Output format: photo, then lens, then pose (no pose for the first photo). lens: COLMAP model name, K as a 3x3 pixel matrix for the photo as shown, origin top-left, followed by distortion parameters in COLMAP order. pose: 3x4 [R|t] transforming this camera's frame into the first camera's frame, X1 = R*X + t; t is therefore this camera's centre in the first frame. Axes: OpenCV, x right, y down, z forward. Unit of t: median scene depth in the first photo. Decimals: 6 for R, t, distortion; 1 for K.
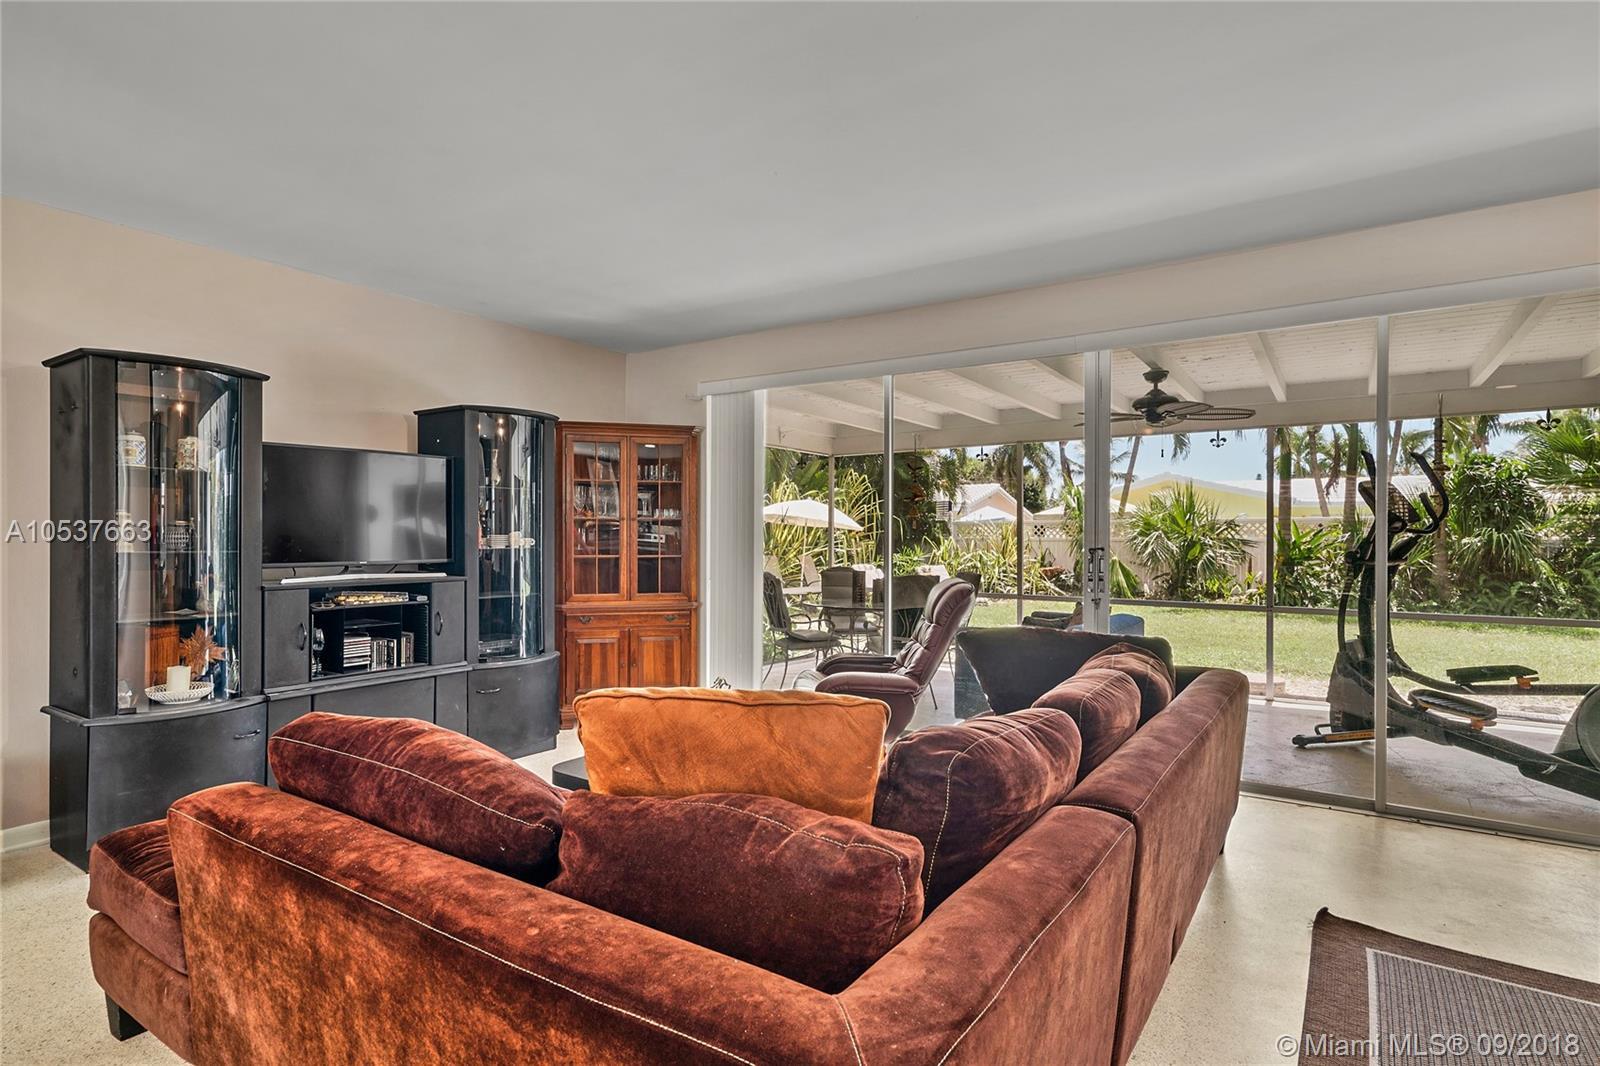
lens RADIAL K [[833.1, 0, 800.0], [0, 833.1, 533.0], [0, 0, 1]] dist [0.000350, 0.000127]
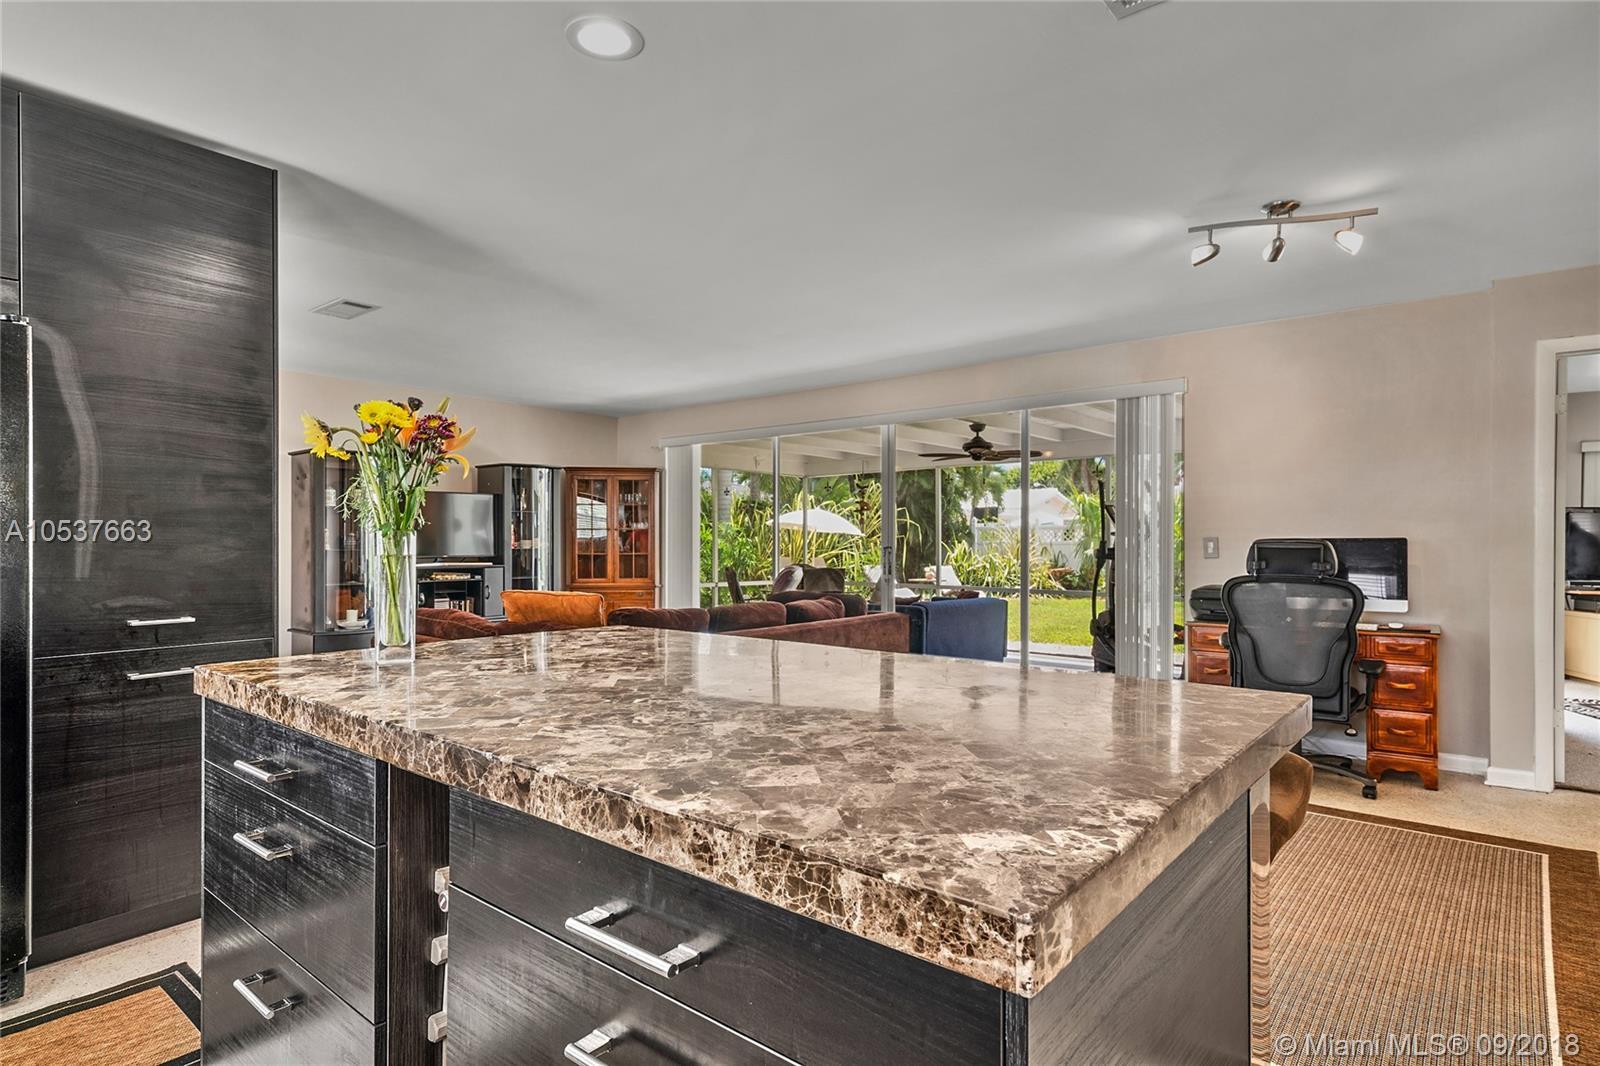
lens RADIAL K [[826.5, 0, 800.0], [0, 826.5, 533.0], [0, 0, 1]] dist [-0.024459, 0.000047]
pose [[0.995819, -0.005231, -0.091199, 0.317825], [0.004619, 0.999965, -0.006919, 0.001843], [0.091232, 0.006469, 0.995809, -0.552913]]
